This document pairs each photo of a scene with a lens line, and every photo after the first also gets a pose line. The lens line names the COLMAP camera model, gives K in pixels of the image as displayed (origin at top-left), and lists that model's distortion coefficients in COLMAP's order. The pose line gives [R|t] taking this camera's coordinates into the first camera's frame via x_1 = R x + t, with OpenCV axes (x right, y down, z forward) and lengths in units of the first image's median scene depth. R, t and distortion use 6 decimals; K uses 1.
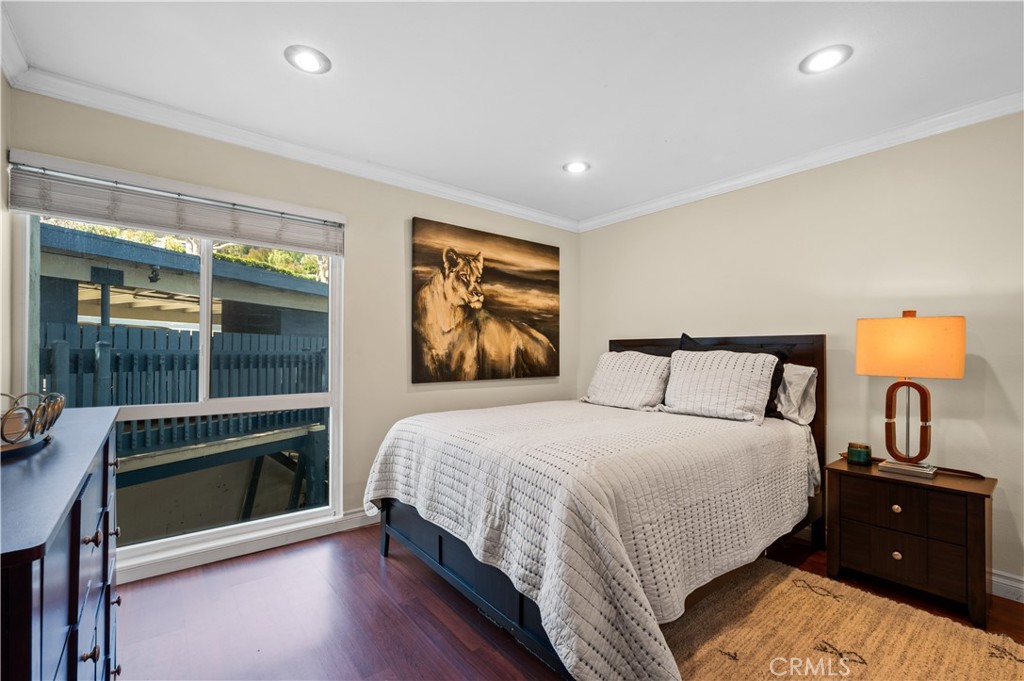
lens RADIAL K [[446.0, 0, 511.3], [0, 446.0, 348.1], [0, 0, 1]] dist [0.002658, 0.000246]
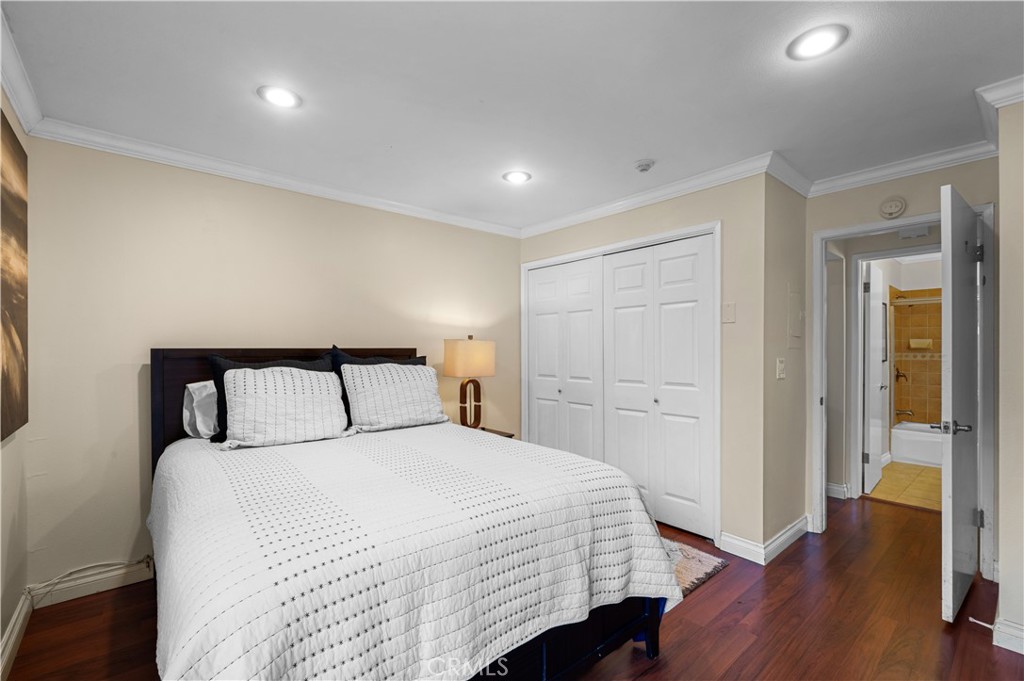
lens RADIAL K [[446.0, 0, 512.5], [0, 446.0, 343.9], [0, 0, 1]] dist [0.002658, 0.000246]
pose [[-0.039047, 0.002081, 0.999235, -0.705766], [-0.012969, 0.999913, -0.002589, -0.049090], [-0.999153, -0.013060, -0.039016, 0.879272]]
